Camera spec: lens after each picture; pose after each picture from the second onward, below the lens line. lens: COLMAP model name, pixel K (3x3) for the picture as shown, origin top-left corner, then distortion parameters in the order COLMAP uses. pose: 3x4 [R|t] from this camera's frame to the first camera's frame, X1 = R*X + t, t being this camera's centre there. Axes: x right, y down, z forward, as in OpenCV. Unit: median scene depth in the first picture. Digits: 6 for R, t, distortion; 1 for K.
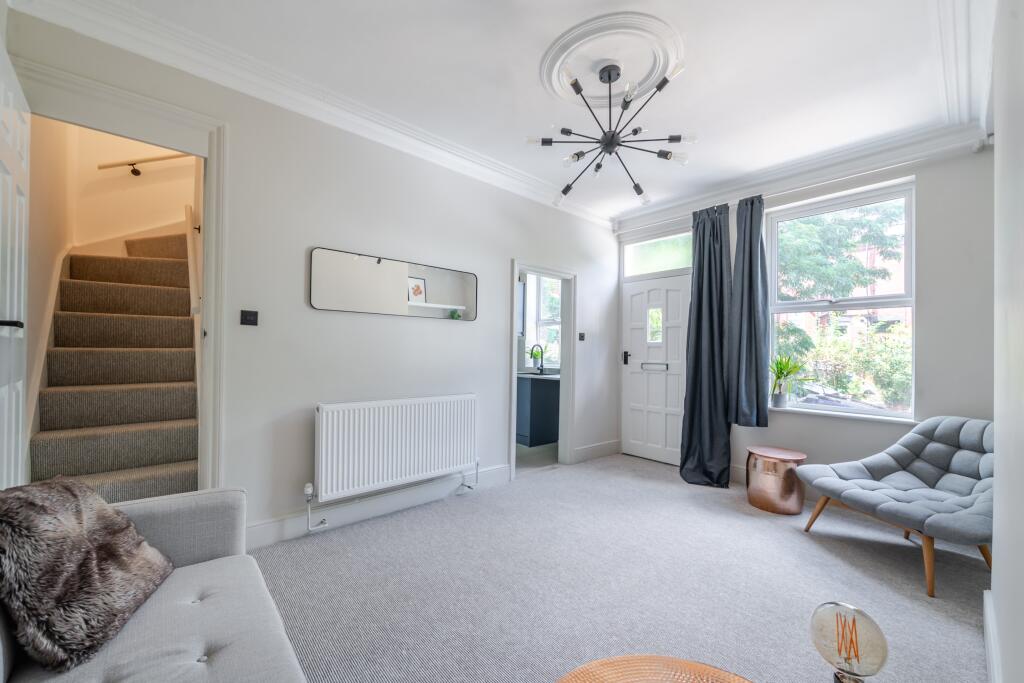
lens RADIAL K [[397.2, 0, 510.5], [0, 397.2, 350.8], [0, 0, 1]] dist [-0.000160, 0.000057]
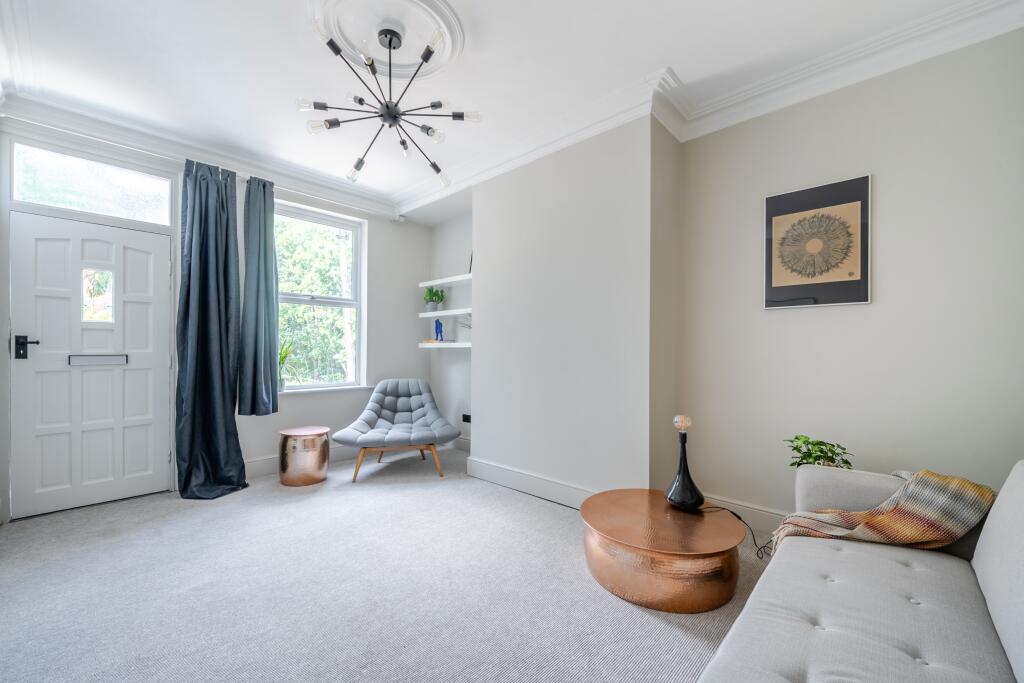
lens RADIAL K [[423.6, 0, 495.2], [0, 423.6, 345.1], [0, 0, 1]] dist [0.000646, 0.000028]
pose [[-0.081646, -0.006596, 0.996640, -0.491016], [-0.007827, 0.999952, 0.005977, 0.008581], [-0.996631, -0.007313, -0.081694, 0.529452]]
